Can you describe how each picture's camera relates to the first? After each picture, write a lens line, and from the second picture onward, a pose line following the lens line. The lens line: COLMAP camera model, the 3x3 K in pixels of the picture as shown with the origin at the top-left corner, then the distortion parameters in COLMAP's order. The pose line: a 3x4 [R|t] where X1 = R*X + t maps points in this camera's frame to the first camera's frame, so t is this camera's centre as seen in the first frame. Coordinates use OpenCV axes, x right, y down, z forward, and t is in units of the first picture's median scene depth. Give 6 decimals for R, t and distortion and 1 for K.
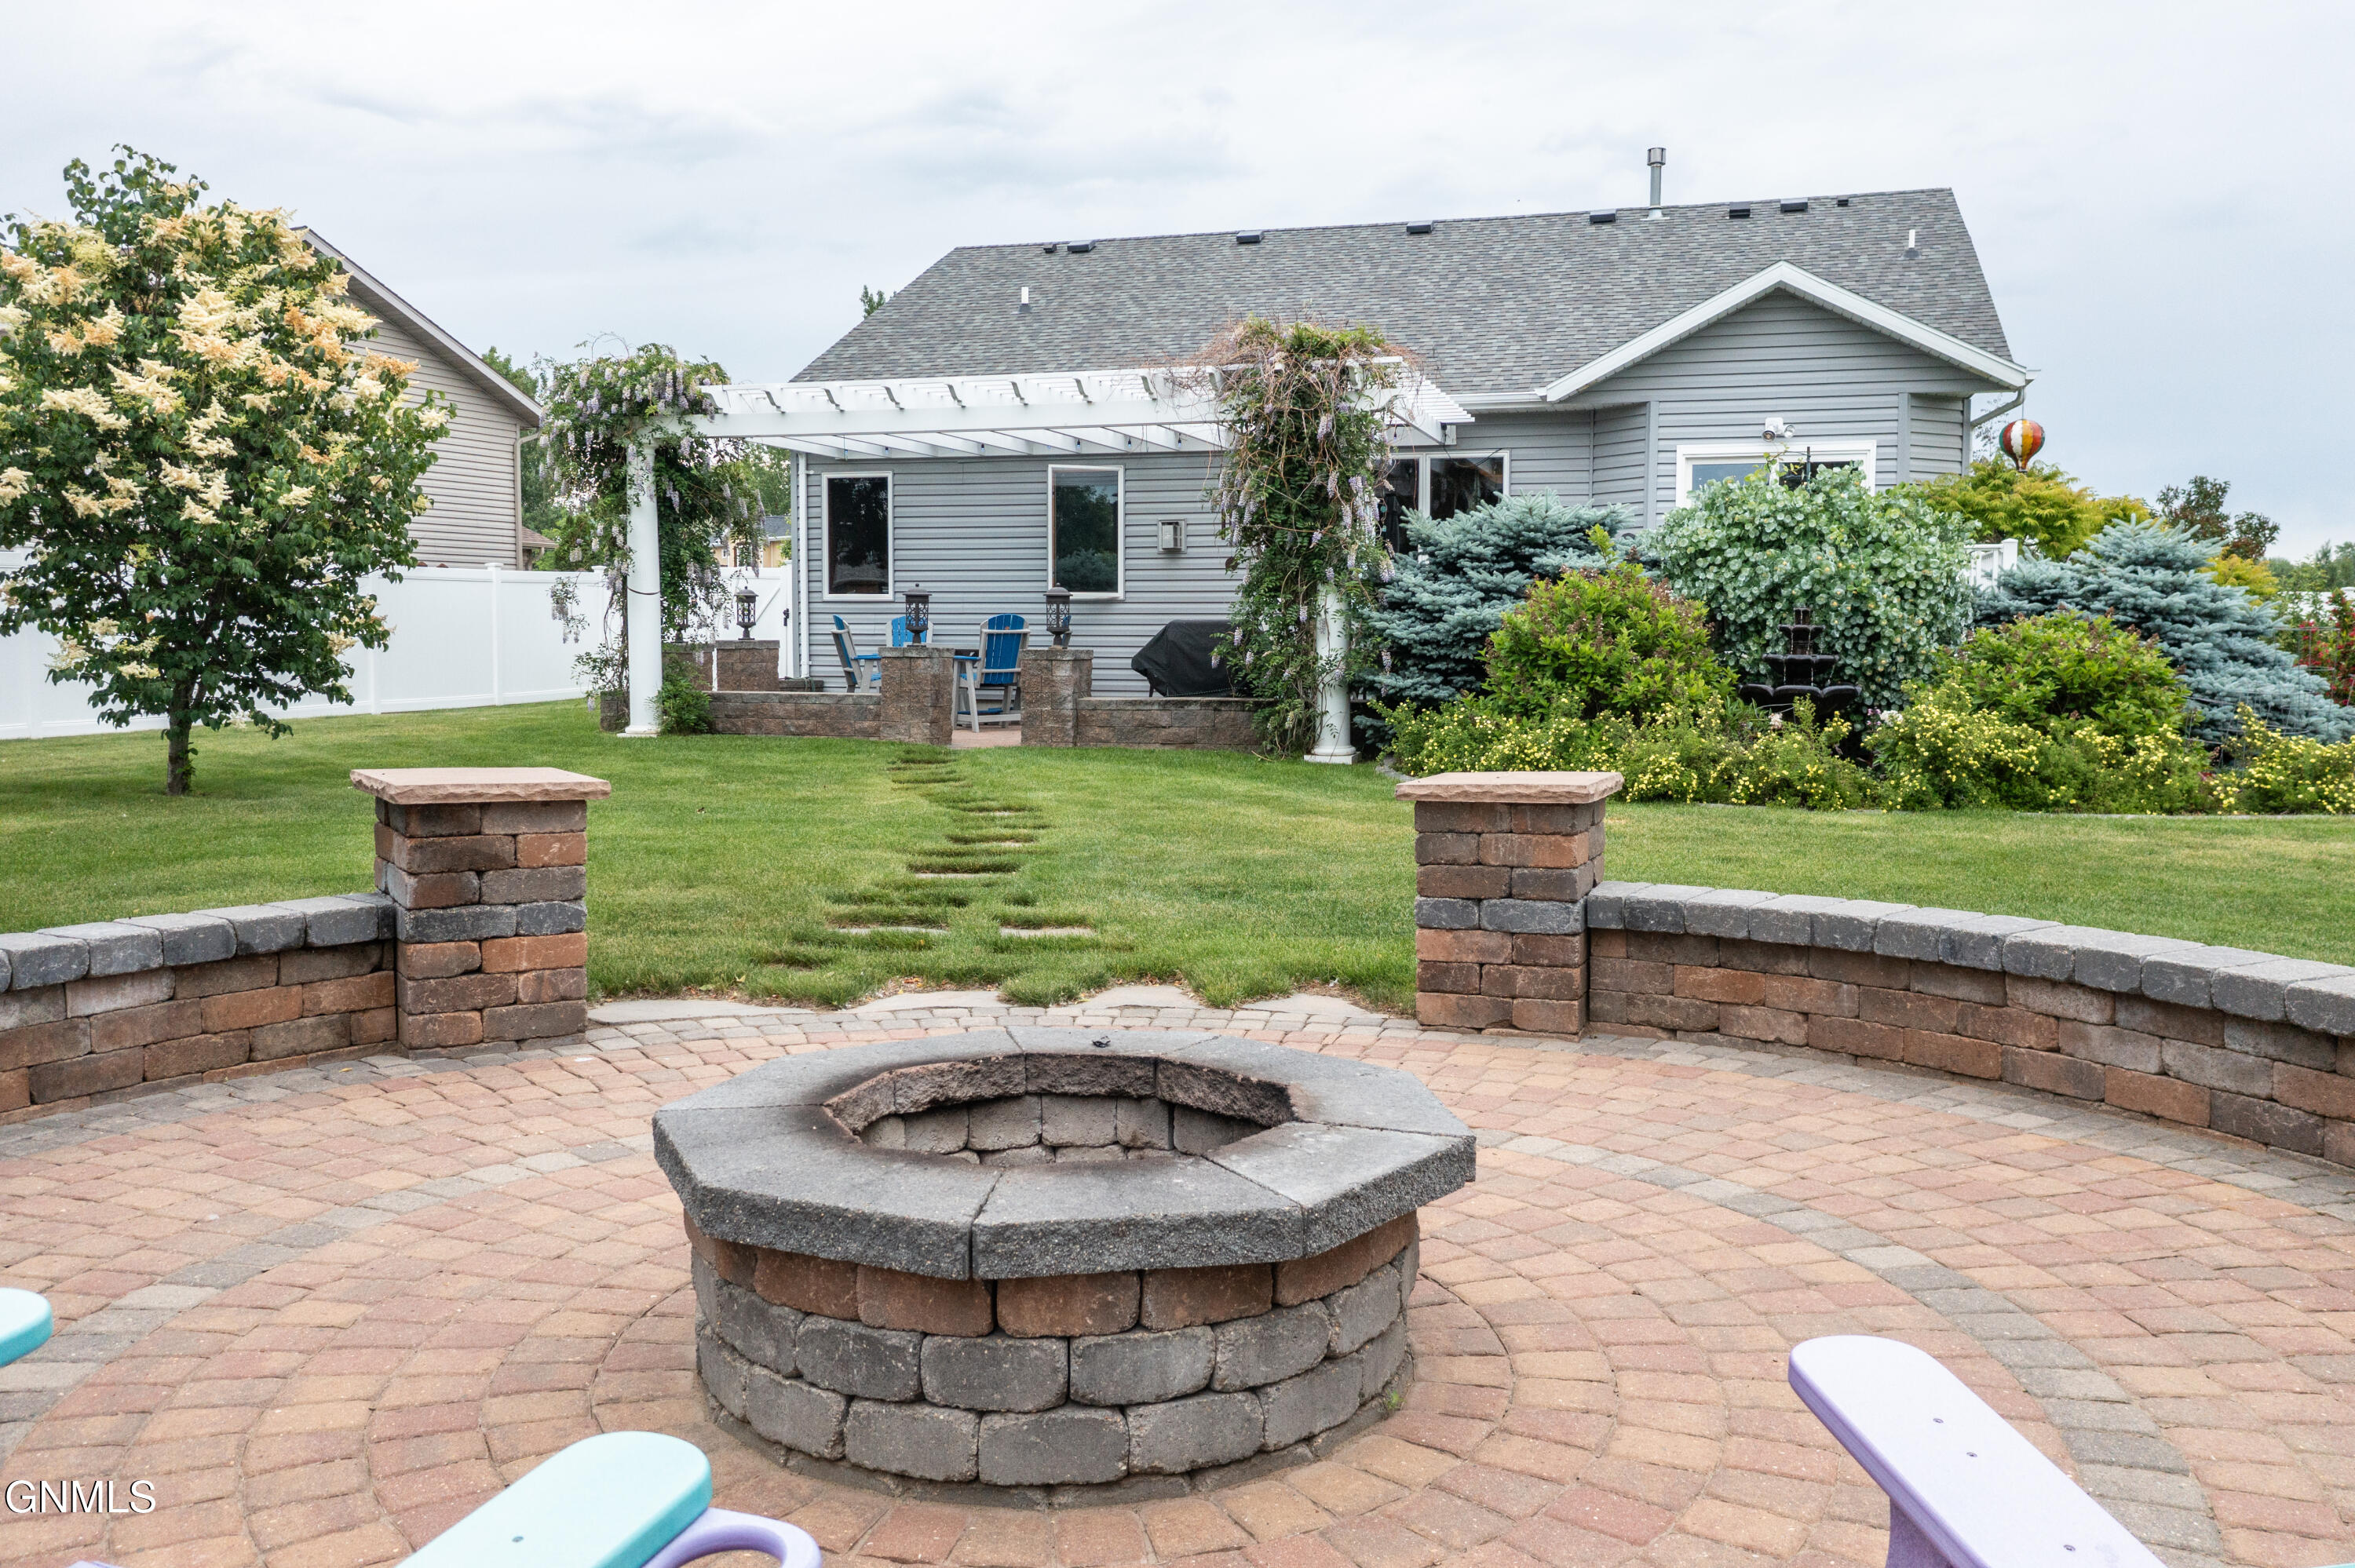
lens RADIAL K [[1867.1, 0, 1166.5], [0, 1867.1, 773.0], [0, 0, 1]] dist [-0.011272, 0.006574]
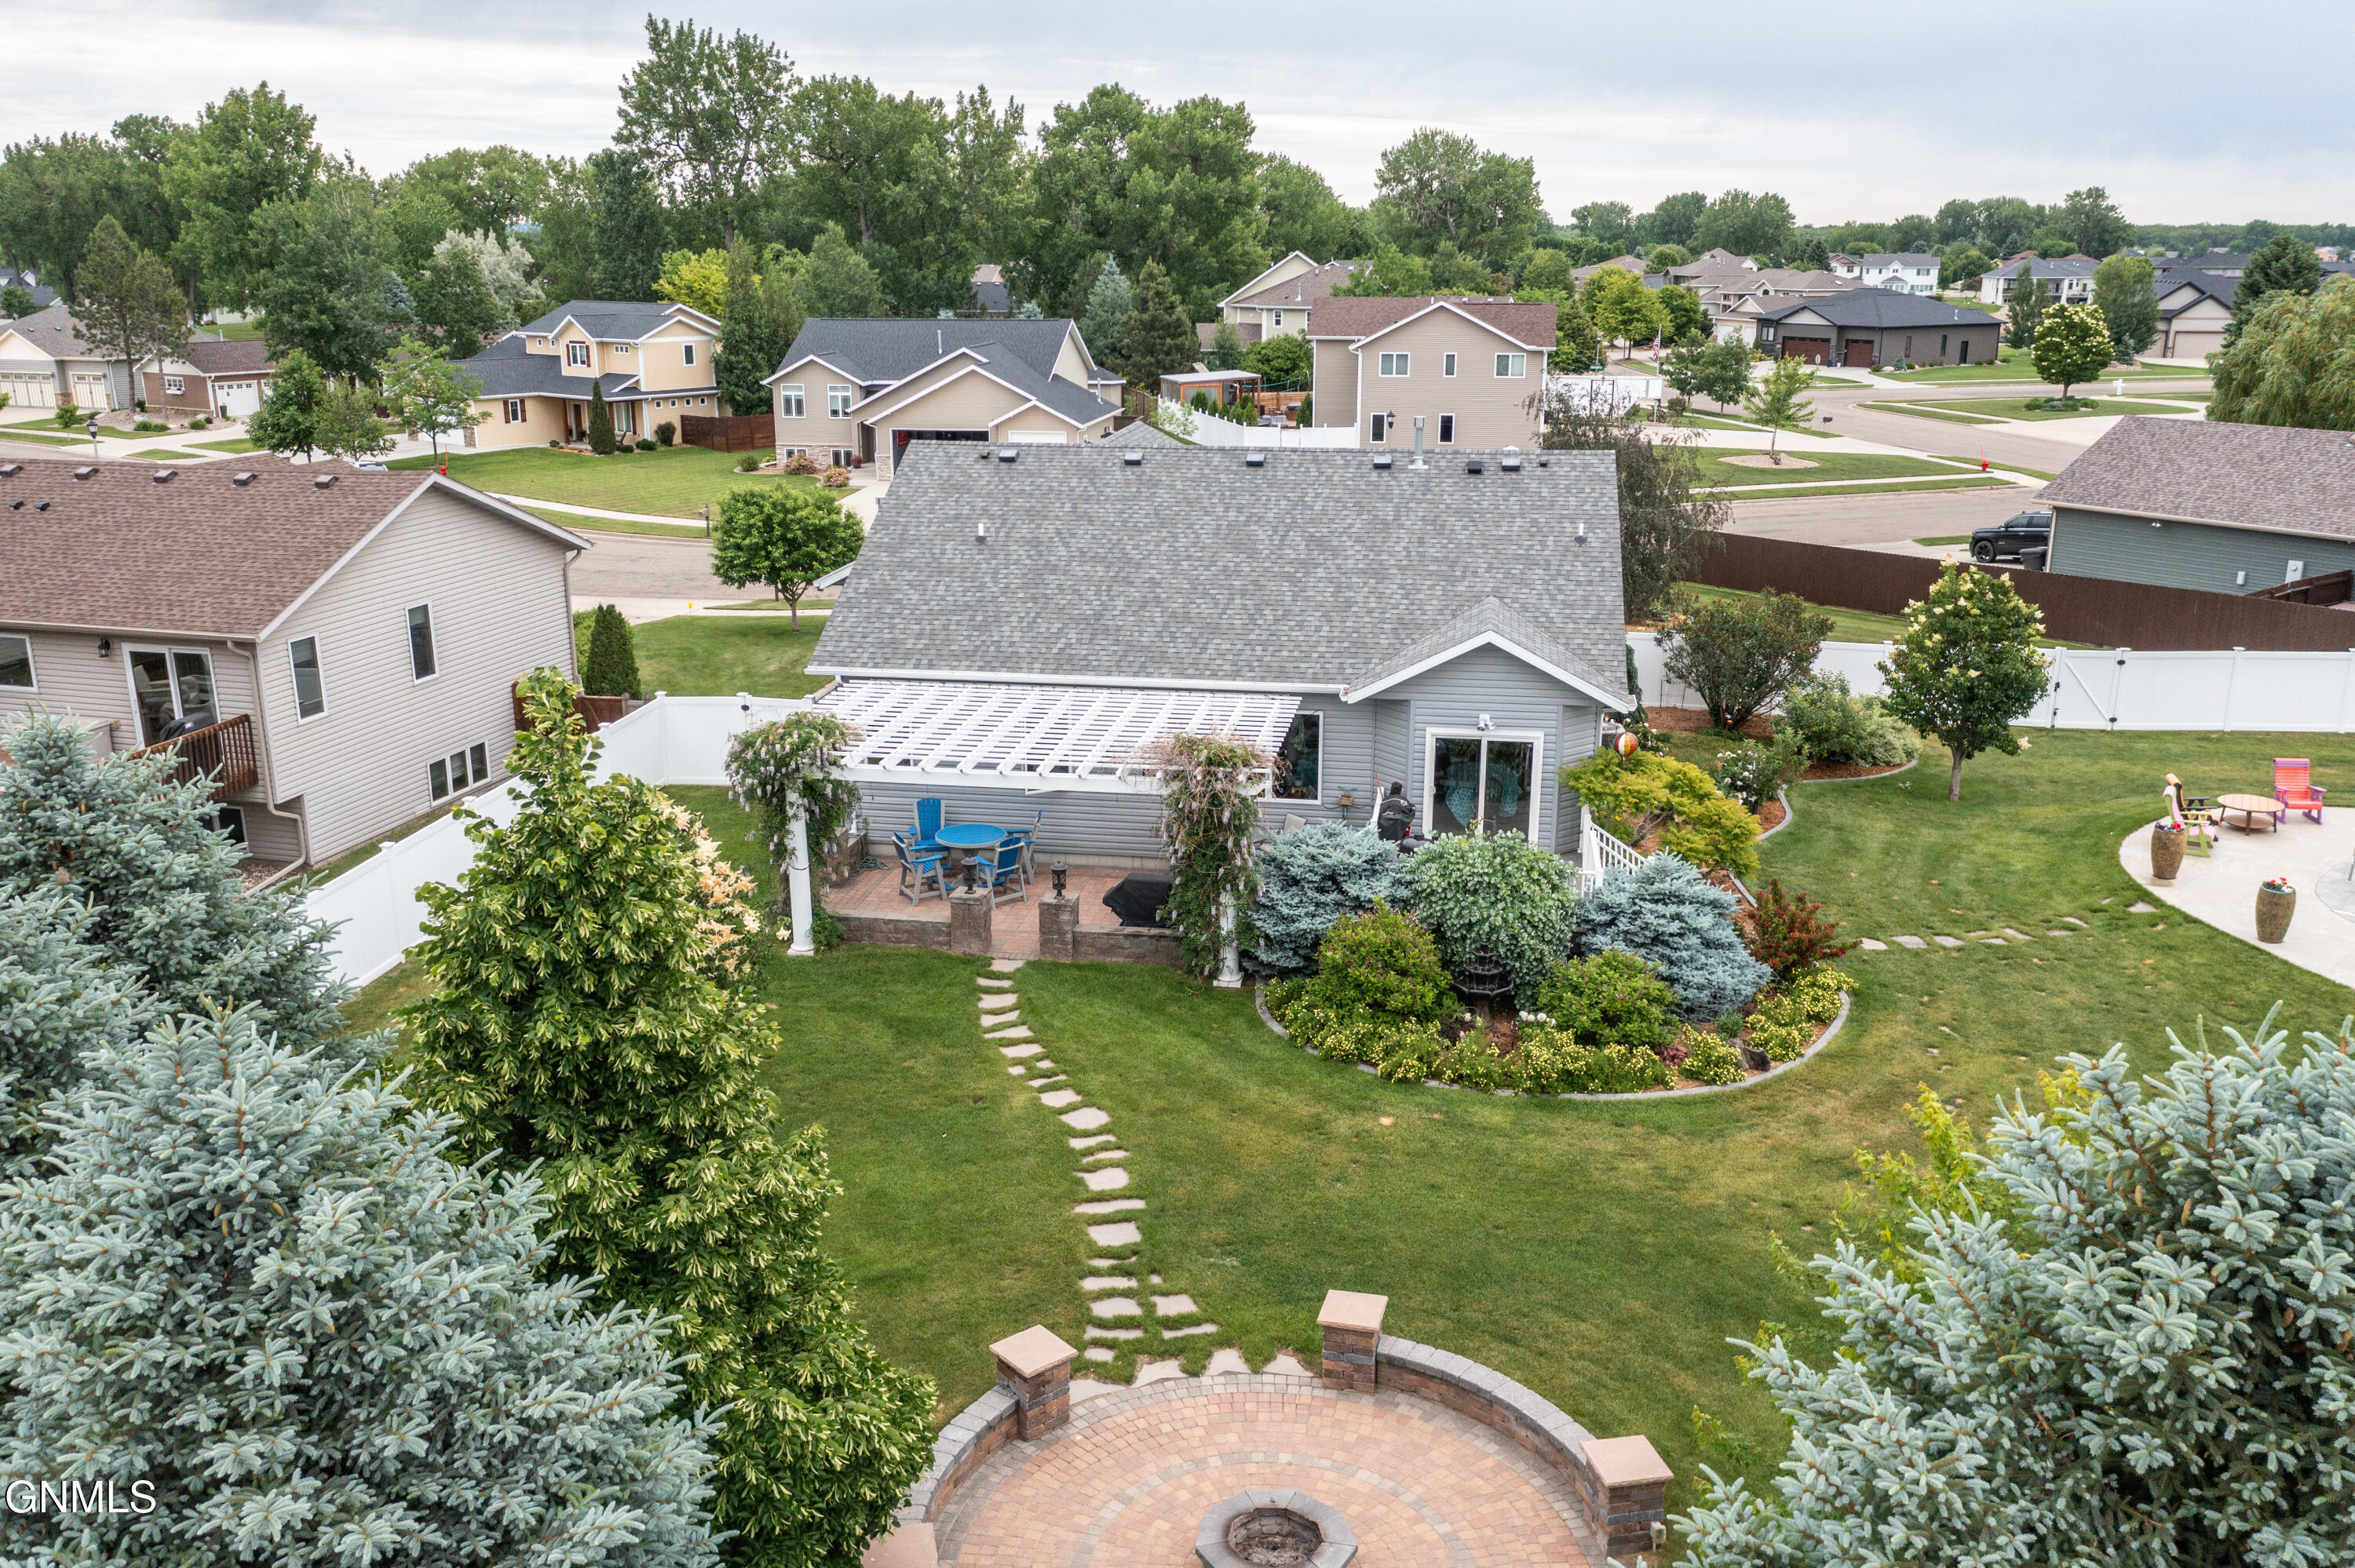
lens RADIAL K [[1867.1, 0, 1165.9], [0, 1867.1, 774.8], [0, 0, 1]] dist [-0.011272, 0.006574]
pose [[0.992719, -0.036756, 0.114710, -0.147365], [0.013123, 0.979641, 0.200330, -0.494201], [-0.119738, -0.197366, 0.972990, -0.595631]]
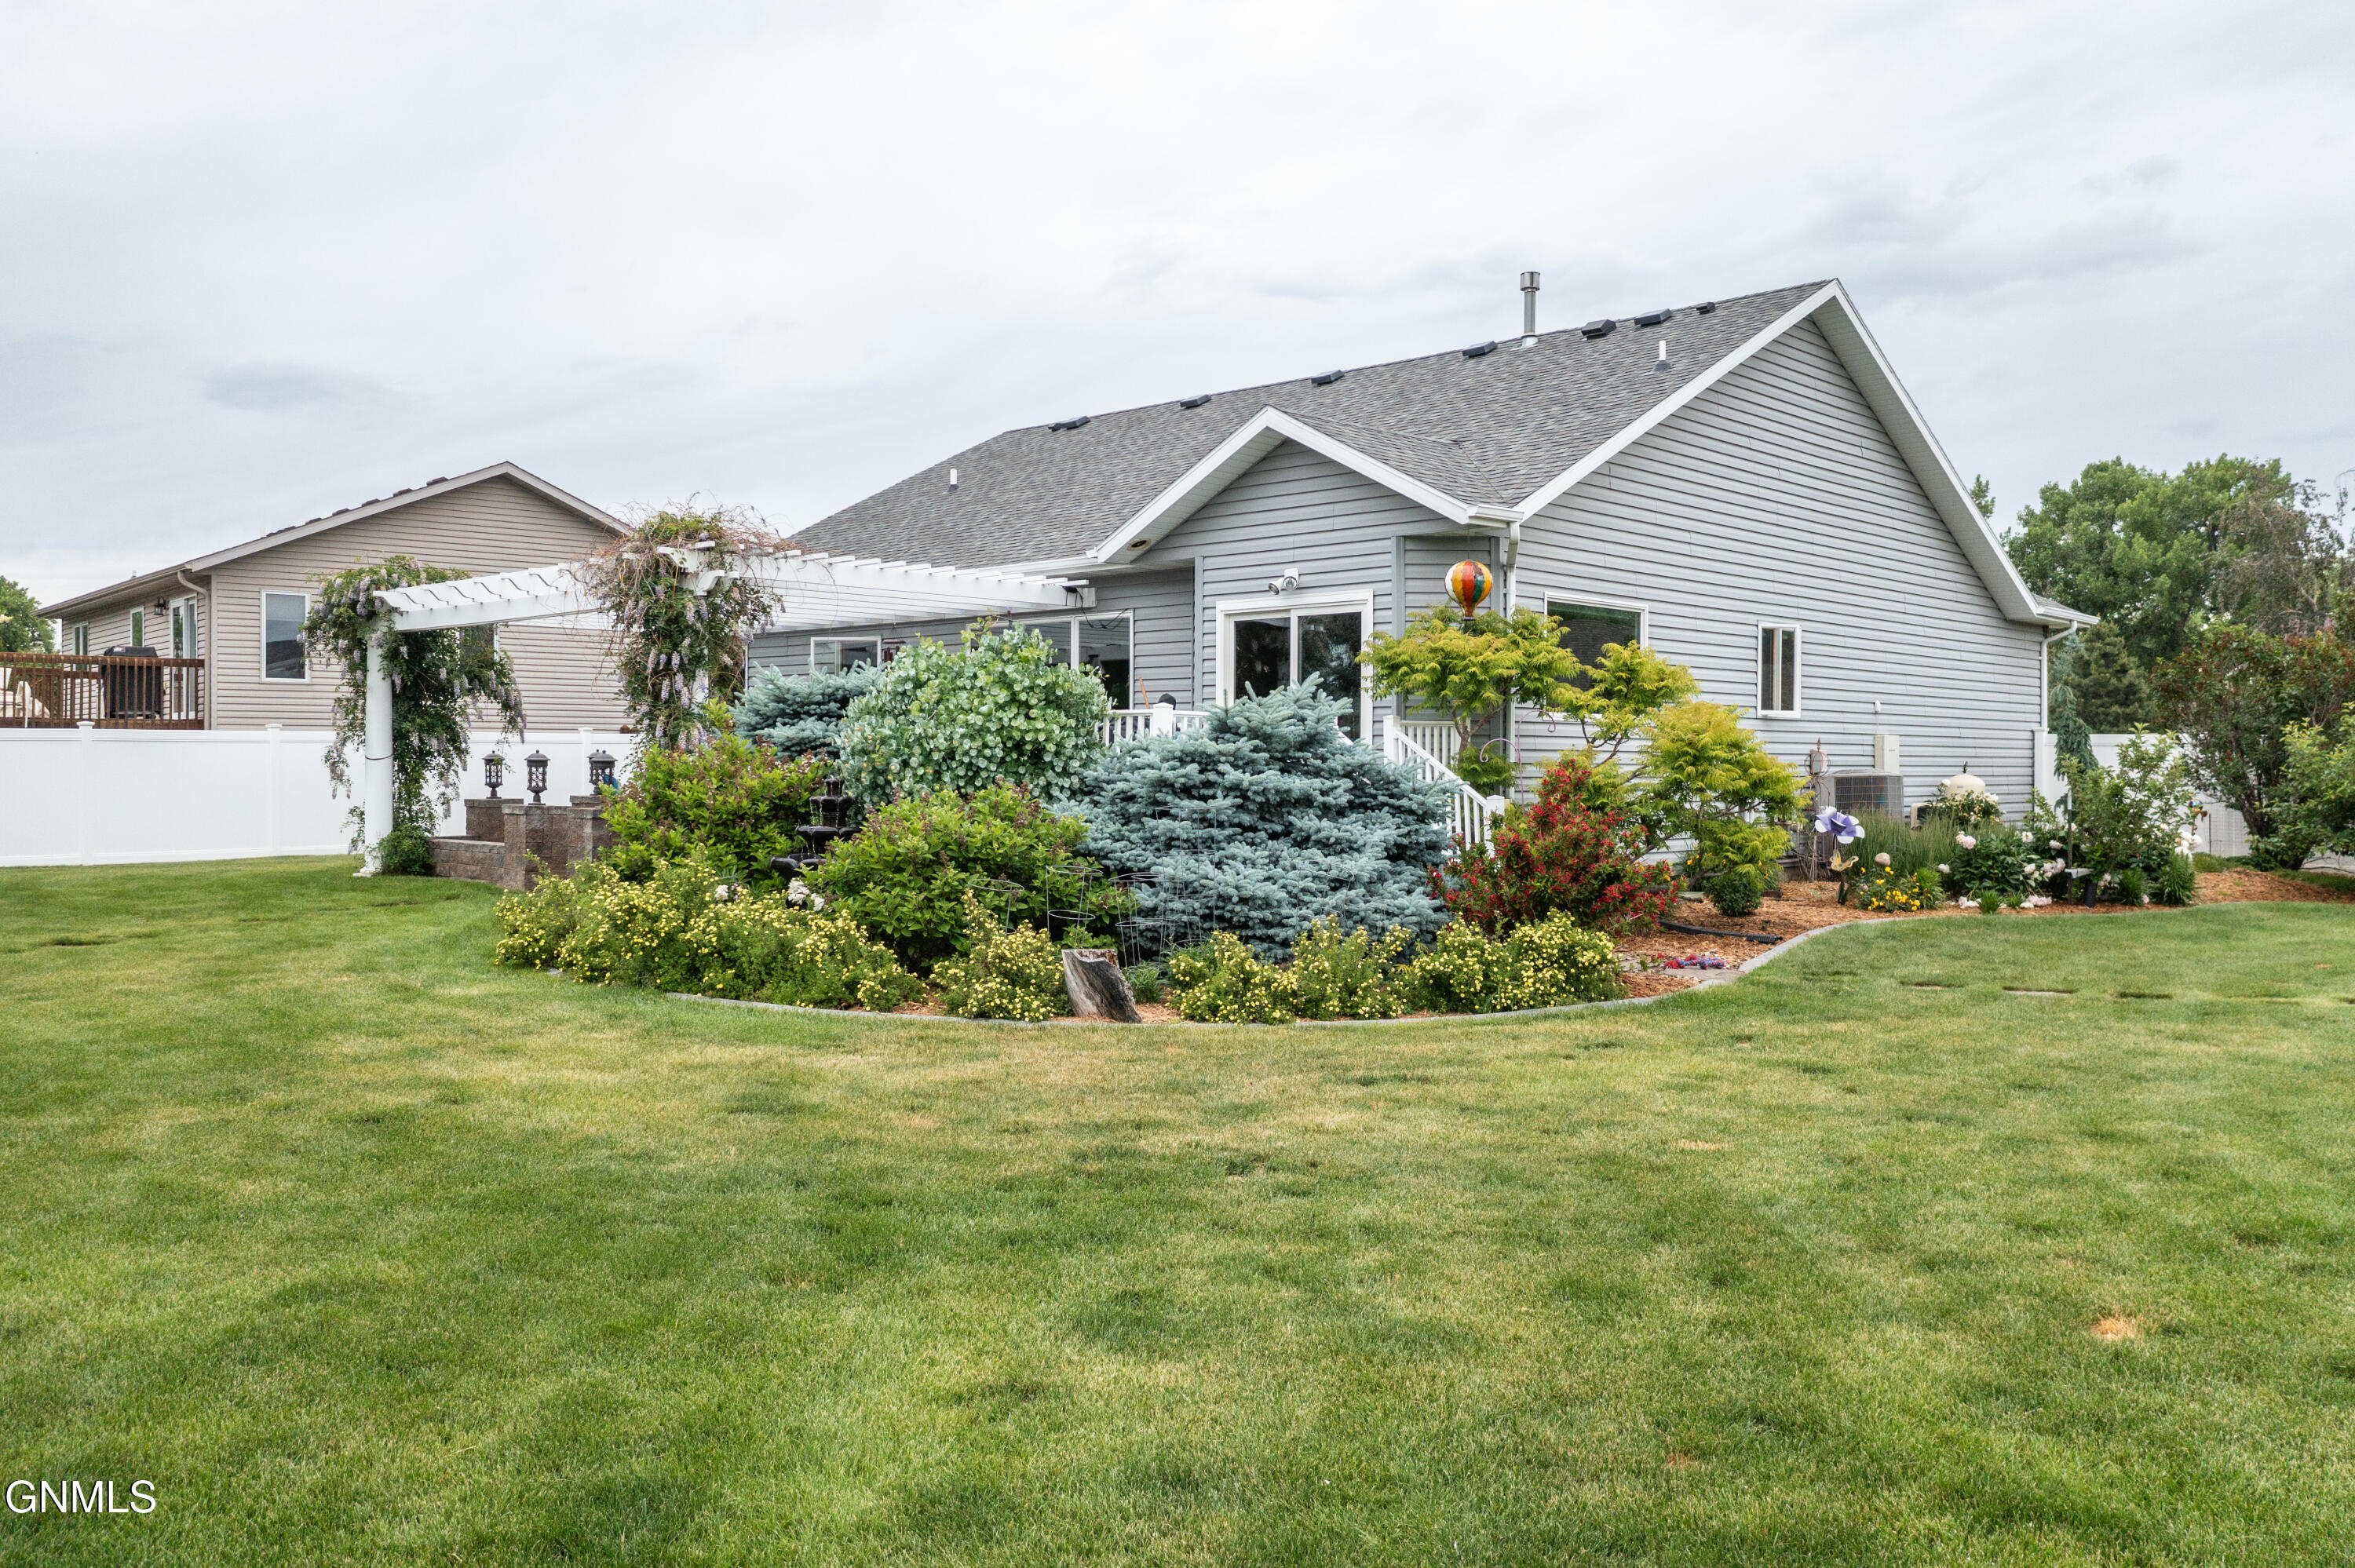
lens RADIAL K [[1867.1, 0, 1170.4], [0, 1867.1, 772.5], [0, 0, 1]] dist [-0.011272, 0.006574]
pose [[0.889464, 0.001353, -0.457004, 0.737011], [-0.035561, 0.997168, -0.066260, -0.025593], [0.455620, 0.075188, 0.886993, 0.155055]]
